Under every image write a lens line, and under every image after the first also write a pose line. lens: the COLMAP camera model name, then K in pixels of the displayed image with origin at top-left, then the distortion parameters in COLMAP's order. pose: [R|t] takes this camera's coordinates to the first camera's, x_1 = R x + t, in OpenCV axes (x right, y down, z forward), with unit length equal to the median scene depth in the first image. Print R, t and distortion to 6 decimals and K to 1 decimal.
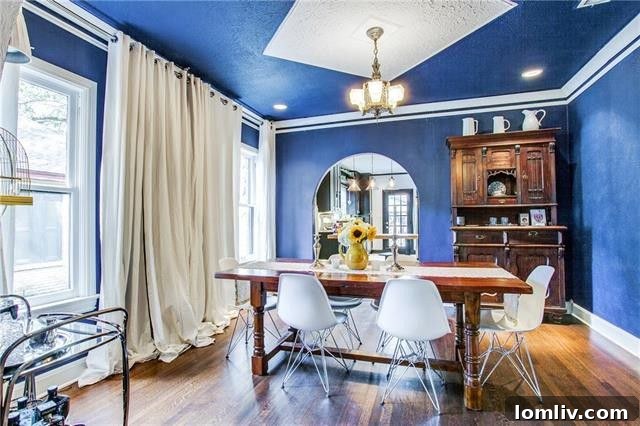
lens RADIAL K [[330.9, 0, 320.0], [0, 330.9, 213.0], [0, 0, 1]] dist [-0.064464, 0.031898]
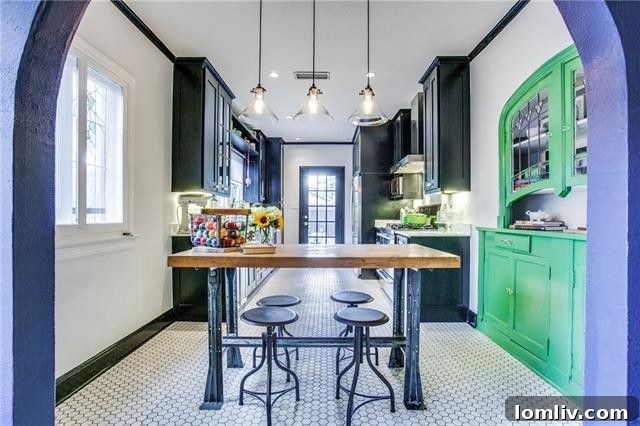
lens RADIAL K [[330.9, 0, 320.0], [0, 330.9, 213.0], [0, 0, 1]] dist [-0.064464, 0.031898]
pose [[0.958213, 0.014456, 0.285691, 0.041037], [-0.020318, 0.999639, 0.017566, 0.010704], [-0.285334, -0.022637, 0.958161, 0.363573]]
